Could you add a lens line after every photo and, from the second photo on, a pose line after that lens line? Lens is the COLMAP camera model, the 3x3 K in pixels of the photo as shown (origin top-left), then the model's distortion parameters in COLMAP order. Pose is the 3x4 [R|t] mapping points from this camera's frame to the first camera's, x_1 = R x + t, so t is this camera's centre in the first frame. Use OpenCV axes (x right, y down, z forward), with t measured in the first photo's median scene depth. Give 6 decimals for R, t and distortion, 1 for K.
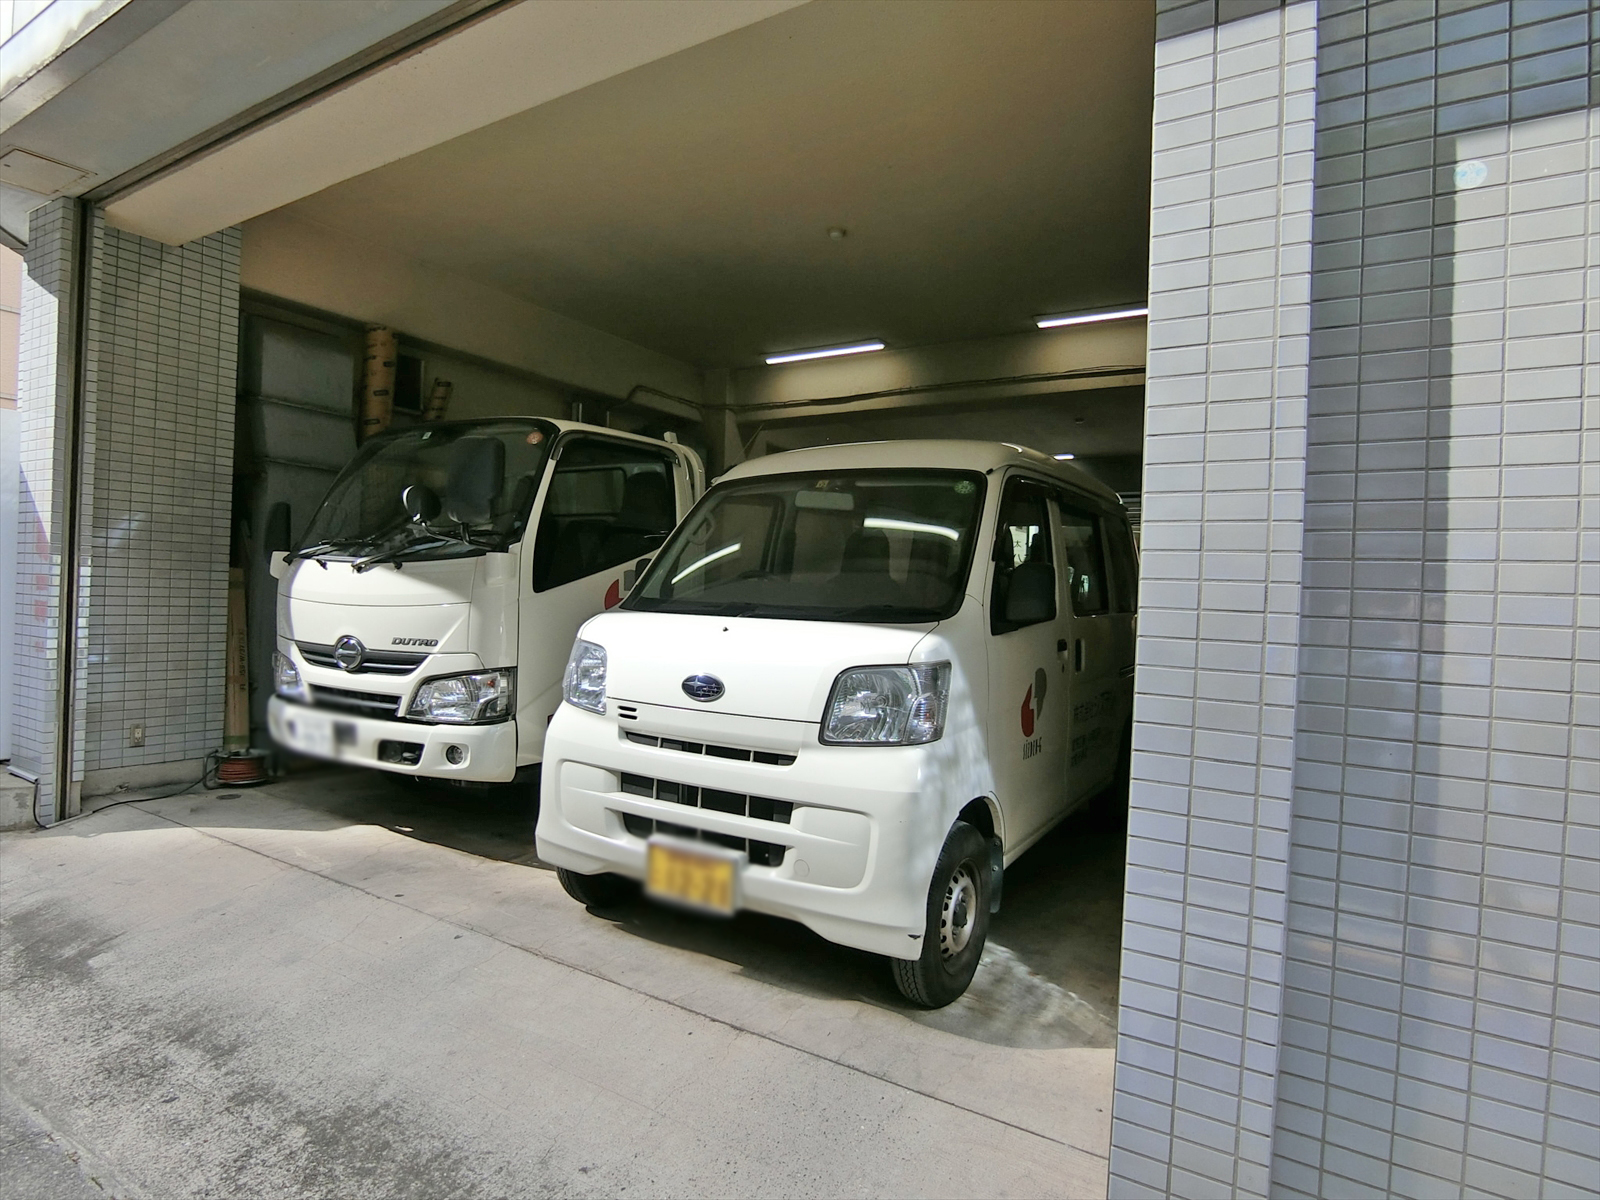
lens RADIAL K [[888.5, 0, 800.0], [0, 888.5, 600.0], [0, 0, 1]] dist [-0.011105, -0.001244]
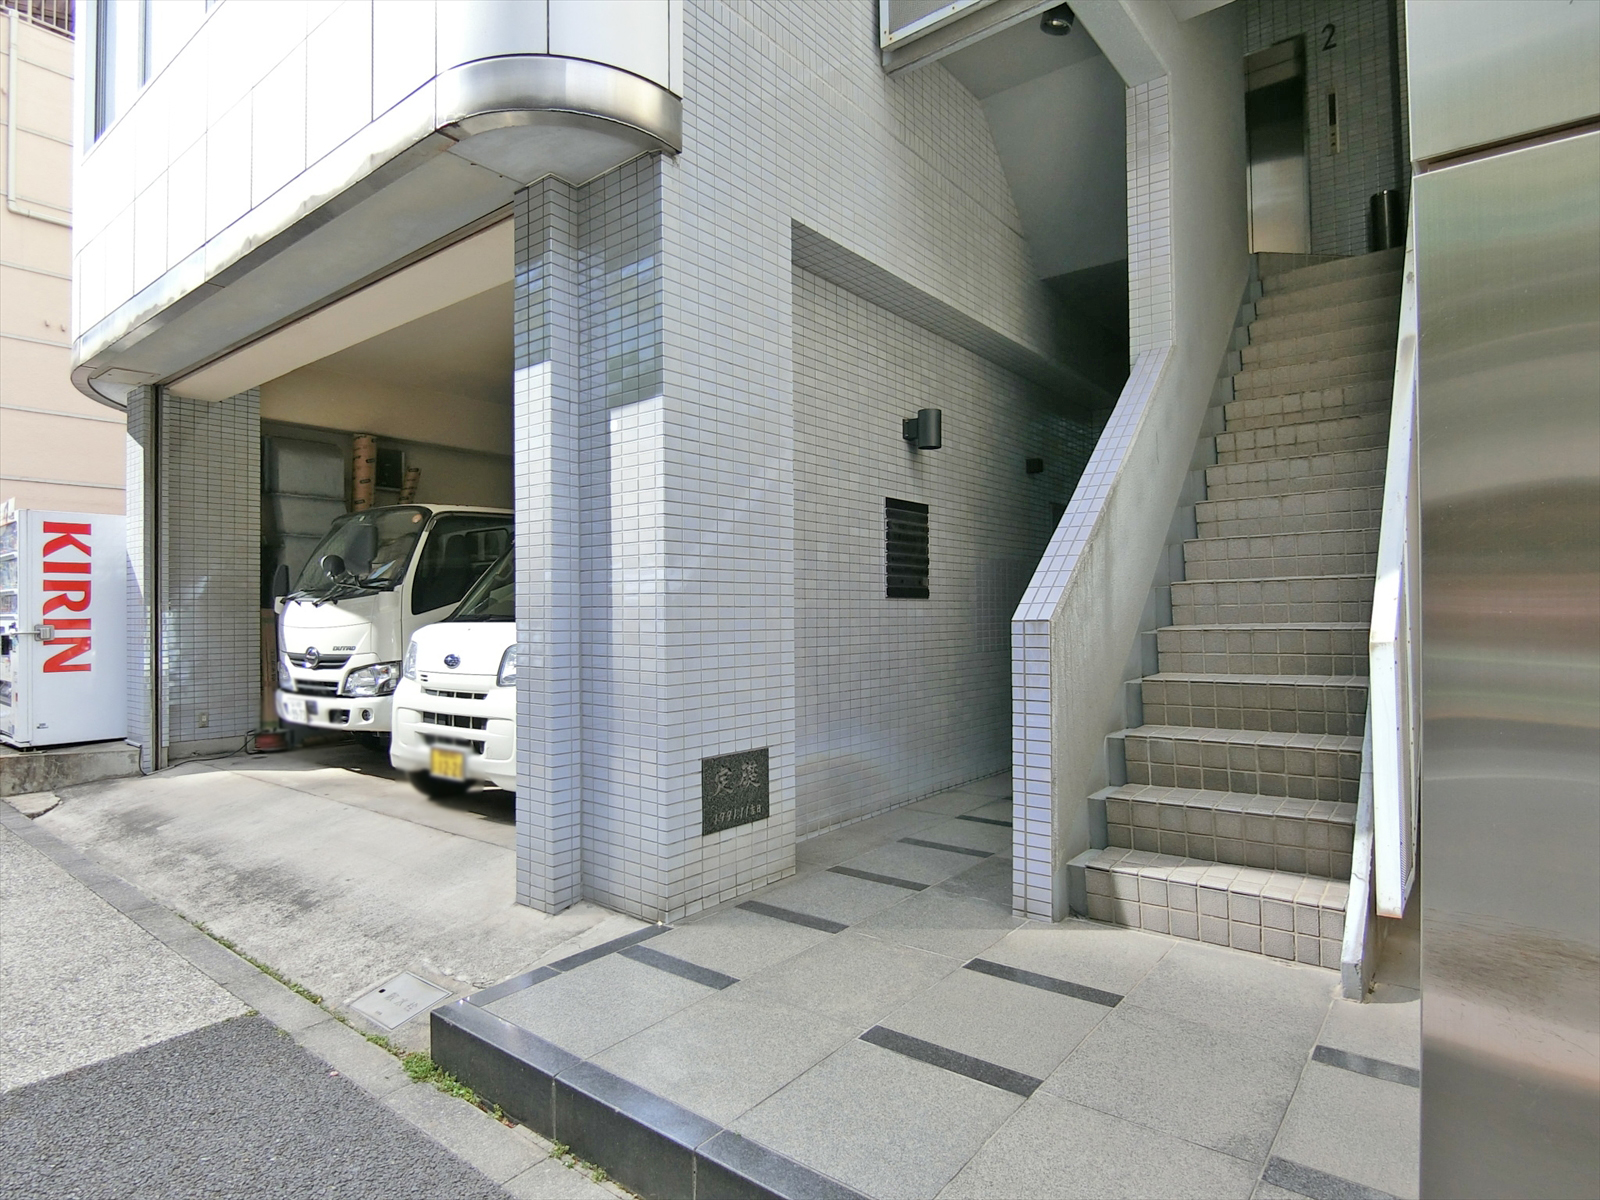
lens RADIAL K [[888.5, 0, 800.0], [0, 888.5, 600.0], [0, 0, 1]] dist [-0.011105, -0.001244]
pose [[0.993129, -0.048507, -0.106495, 0.590070], [0.046470, 0.998688, -0.021529, 0.032710], [0.107399, 0.016432, 0.994080, -0.549024]]
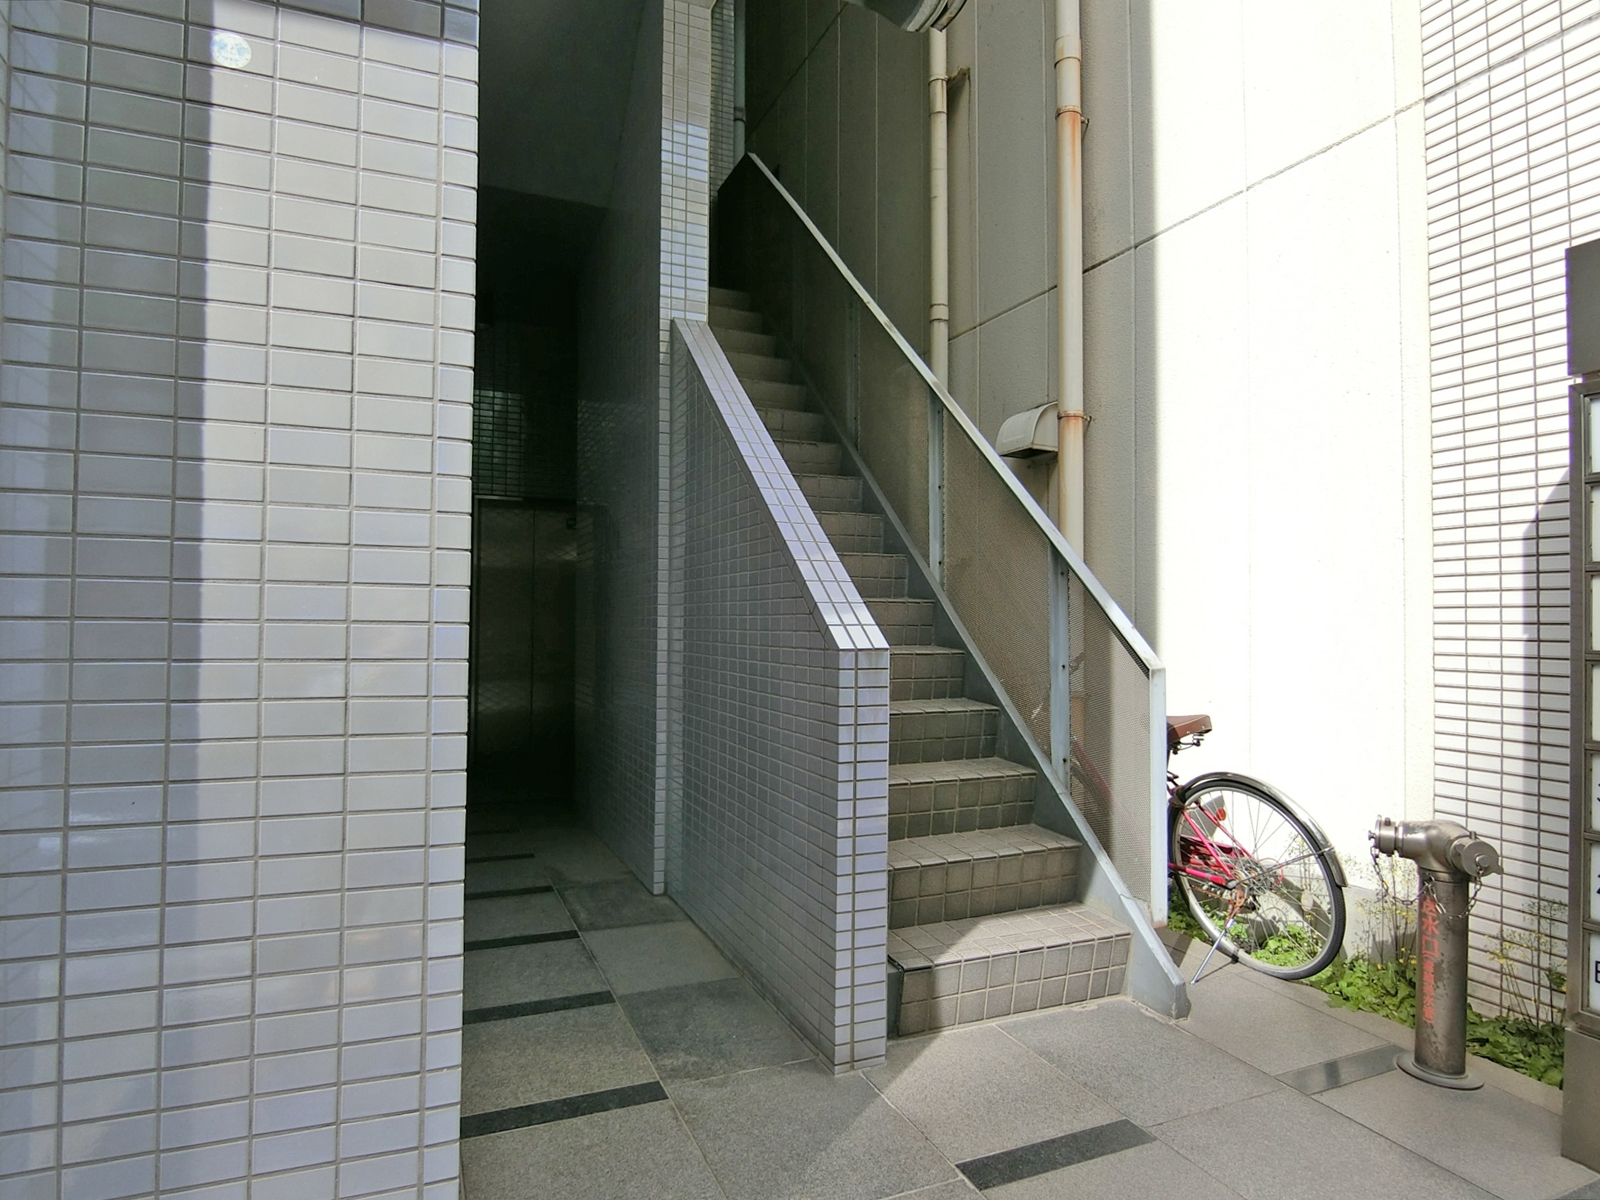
lens RADIAL K [[891.8, 0, 800.0], [0, 891.8, 600.0], [0, 0, 1]] dist [-0.024435, 0.000102]
pose [[0.576686, -0.012963, 0.816863, 0.159370], [0.015593, 0.999867, 0.004859, 0.004705], [-0.816817, 0.009935, 0.576811, 0.053304]]
